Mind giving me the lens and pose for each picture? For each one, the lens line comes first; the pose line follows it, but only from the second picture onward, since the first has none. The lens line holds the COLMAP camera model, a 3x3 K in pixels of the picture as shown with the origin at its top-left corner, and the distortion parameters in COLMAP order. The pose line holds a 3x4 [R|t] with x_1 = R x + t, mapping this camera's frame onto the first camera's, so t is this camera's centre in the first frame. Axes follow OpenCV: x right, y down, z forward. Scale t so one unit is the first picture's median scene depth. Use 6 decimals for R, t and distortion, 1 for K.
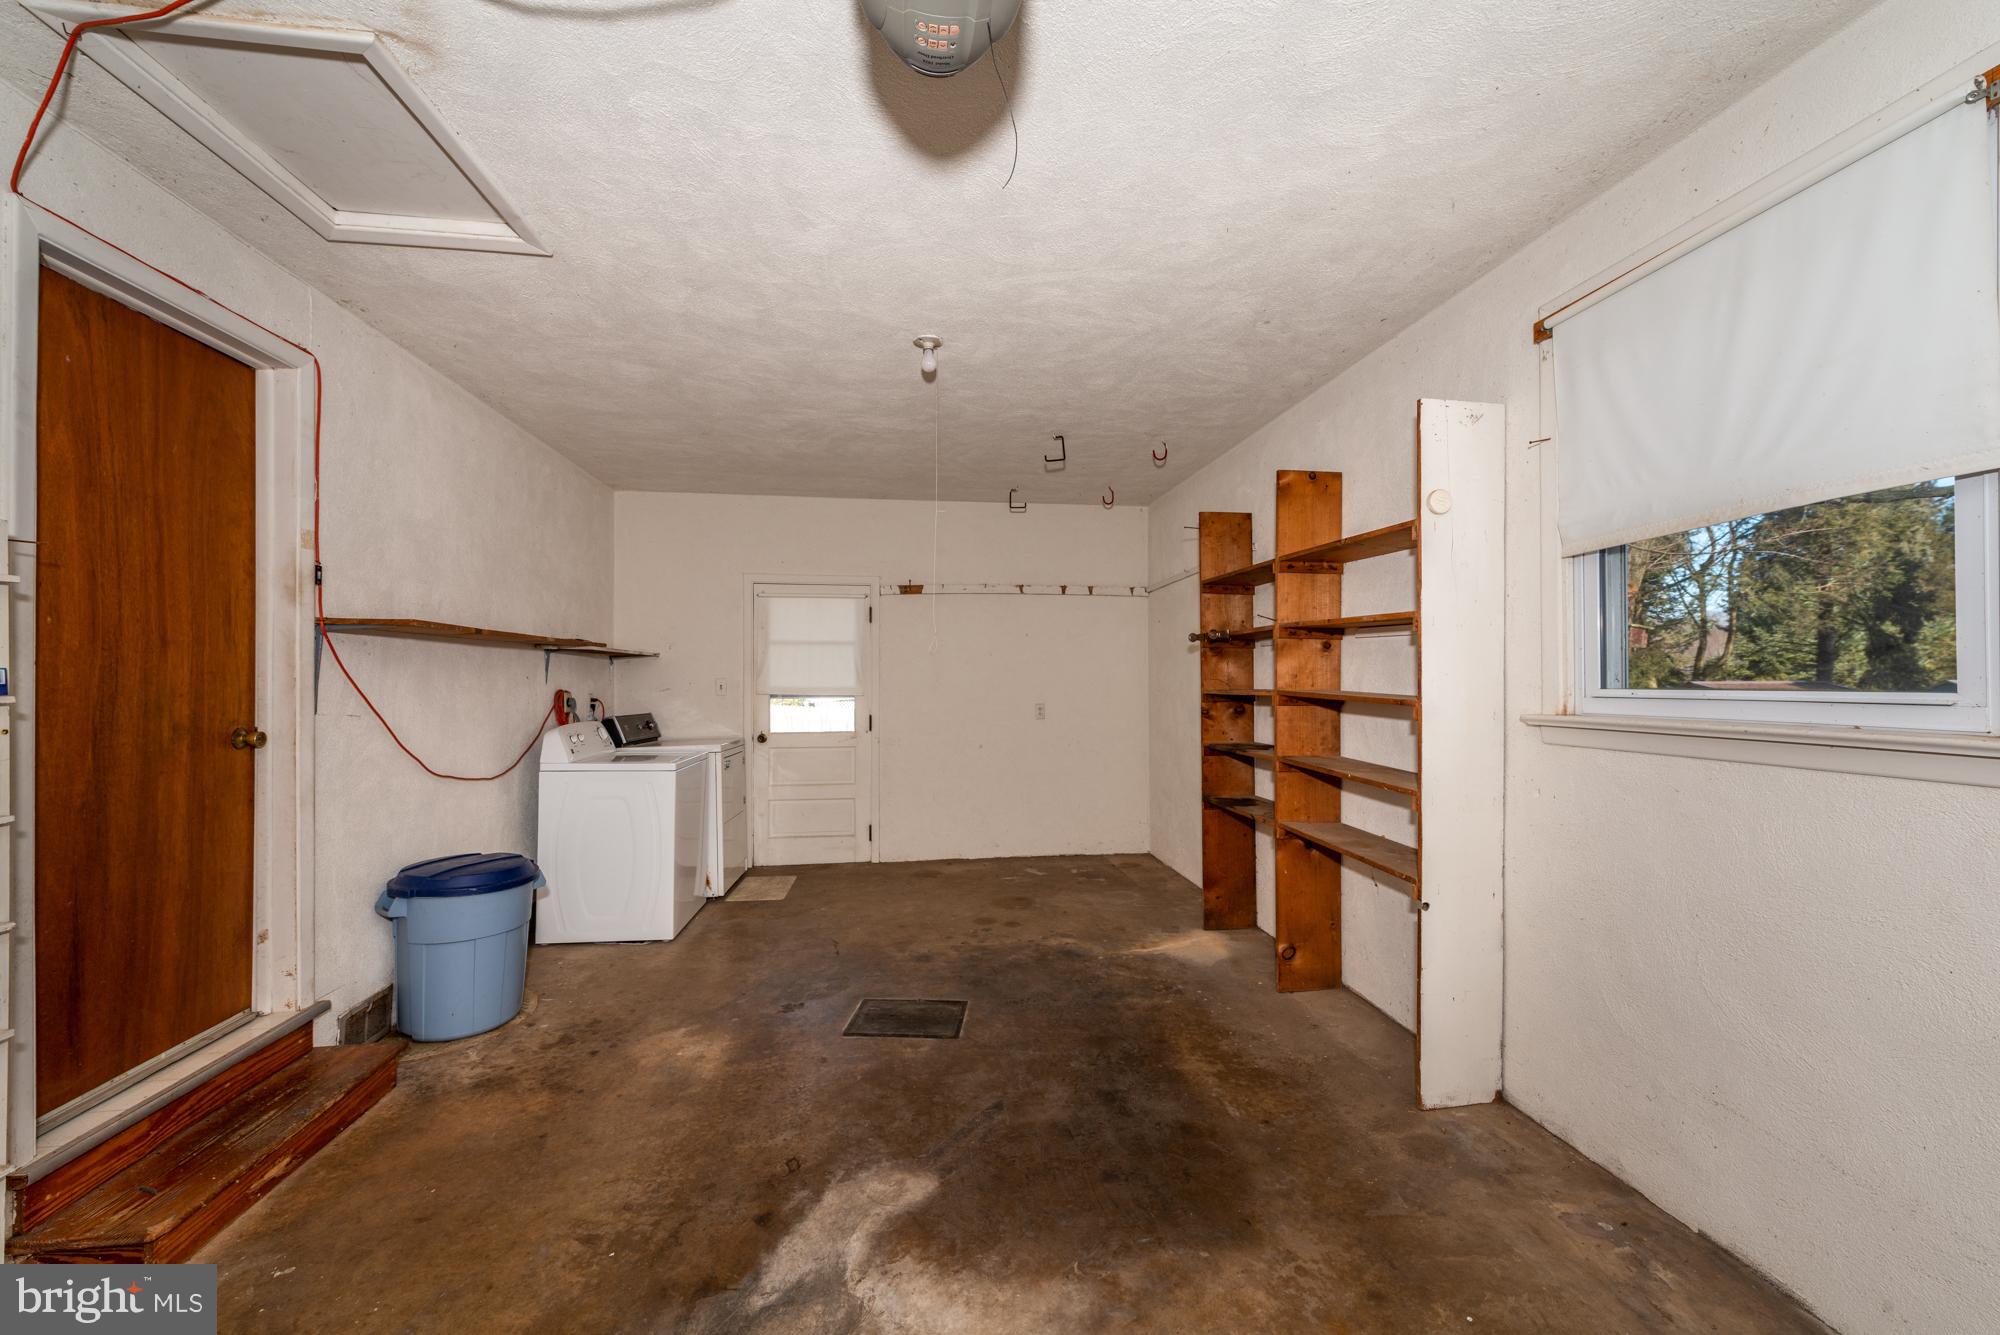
lens RADIAL K [[790.7, 0, 1000.0], [0, 790.7, 667.5], [0, 0, 1]] dist [0.007158, -0.003771]
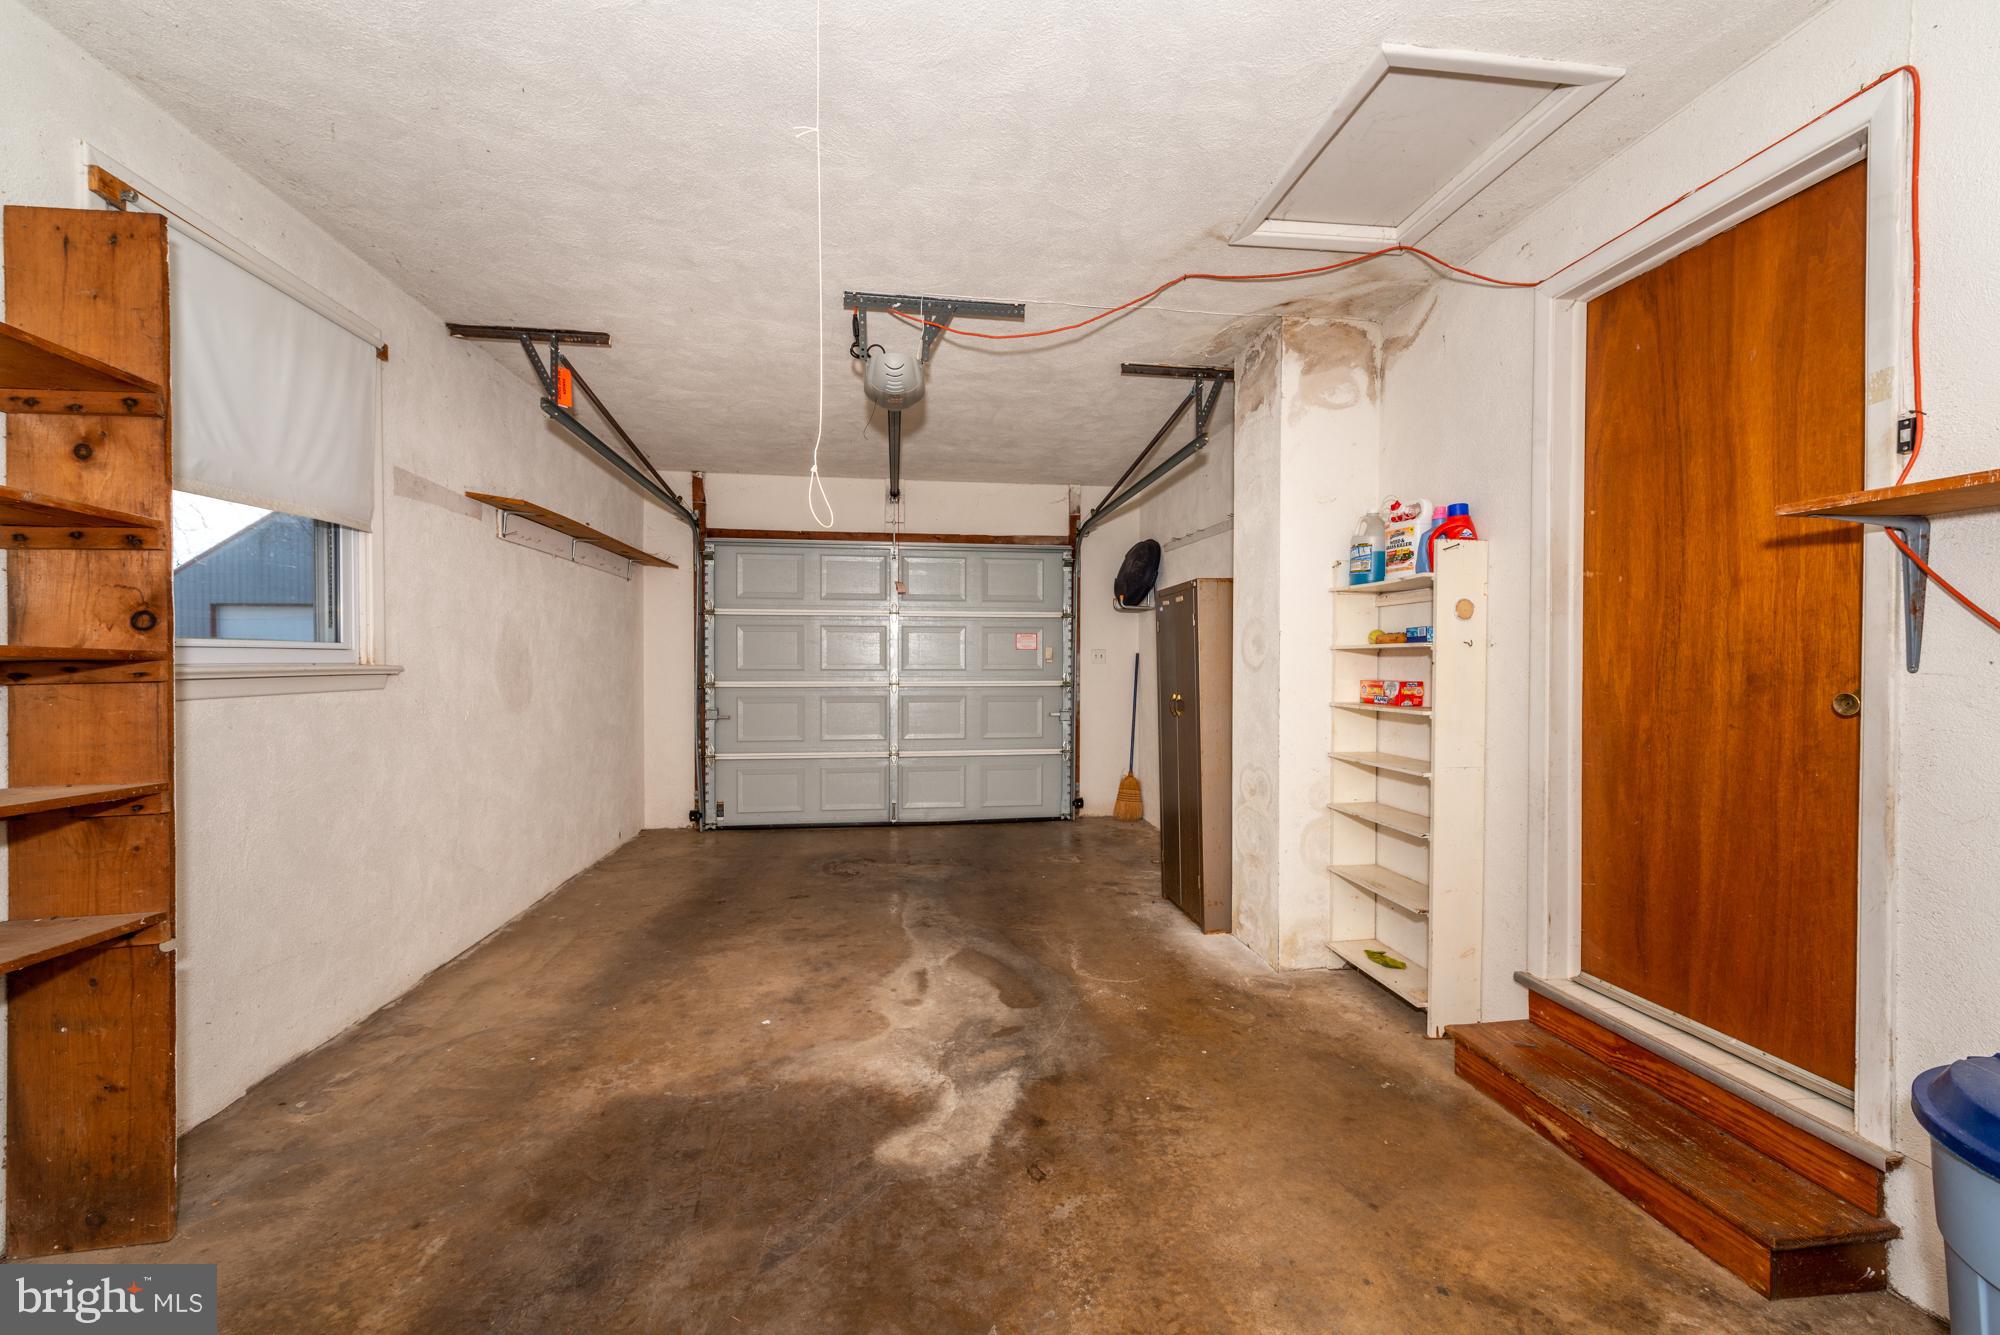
lens RADIAL K [[790.7, 0, 1000.0], [0, 790.7, 667.5], [0, 0, 1]] dist [0.007158, -0.003771]
pose [[-0.999998, 0.001946, -0.000295, -0.231955], [0.001947, 0.999993, -0.003123, 0.068732], [0.000289, -0.003123, -0.999995, 1.975866]]
